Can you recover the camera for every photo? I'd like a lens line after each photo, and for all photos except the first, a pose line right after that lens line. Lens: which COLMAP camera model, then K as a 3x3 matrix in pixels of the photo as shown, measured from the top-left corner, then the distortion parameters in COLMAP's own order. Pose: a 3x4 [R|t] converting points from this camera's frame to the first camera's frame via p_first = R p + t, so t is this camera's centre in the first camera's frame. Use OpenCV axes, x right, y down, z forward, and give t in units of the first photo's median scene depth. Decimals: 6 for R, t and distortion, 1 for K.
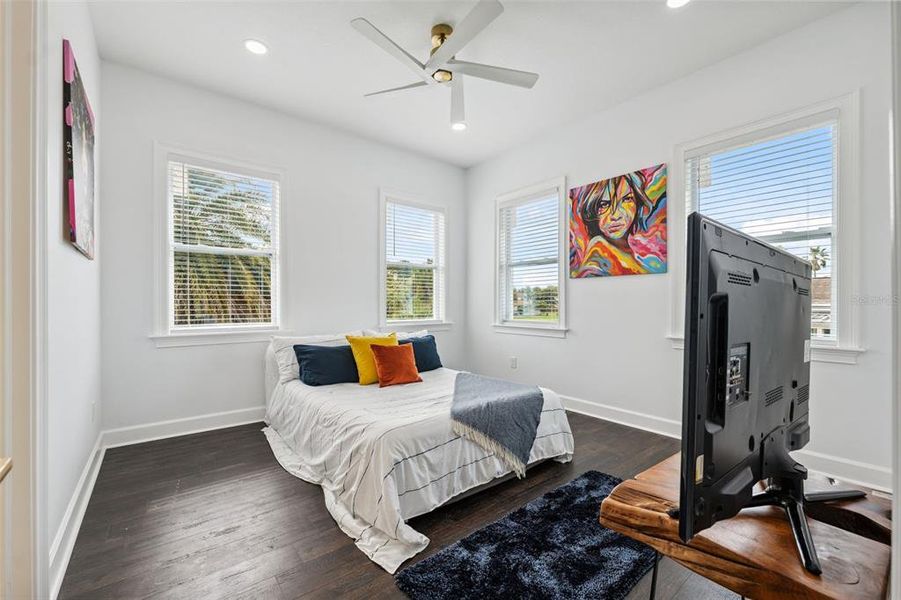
lens RADIAL K [[368.0, 0, 447.8], [0, 368.0, 300.8], [0, 0, 1]] dist [0.000075, -0.000149]
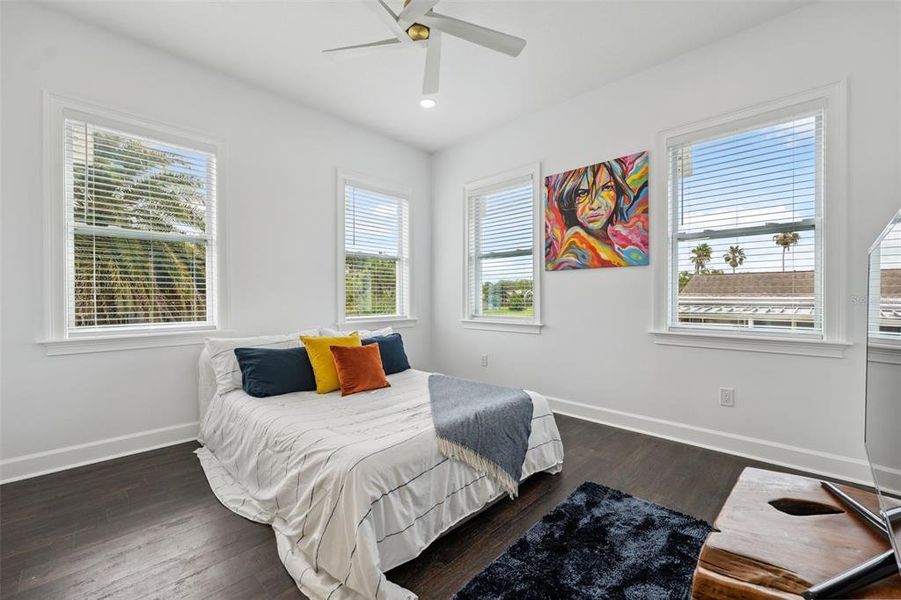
lens RADIAL K [[366.6, 0, 447.7], [0, 366.6, 296.2], [0, 0, 1]] dist [-0.001434, -0.000178]
pose [[0.991878, -0.003057, 0.127155, -0.046476], [0.002723, 0.999992, 0.002799, 0.000897], [-0.127163, -0.002430, 0.991879, 0.117726]]
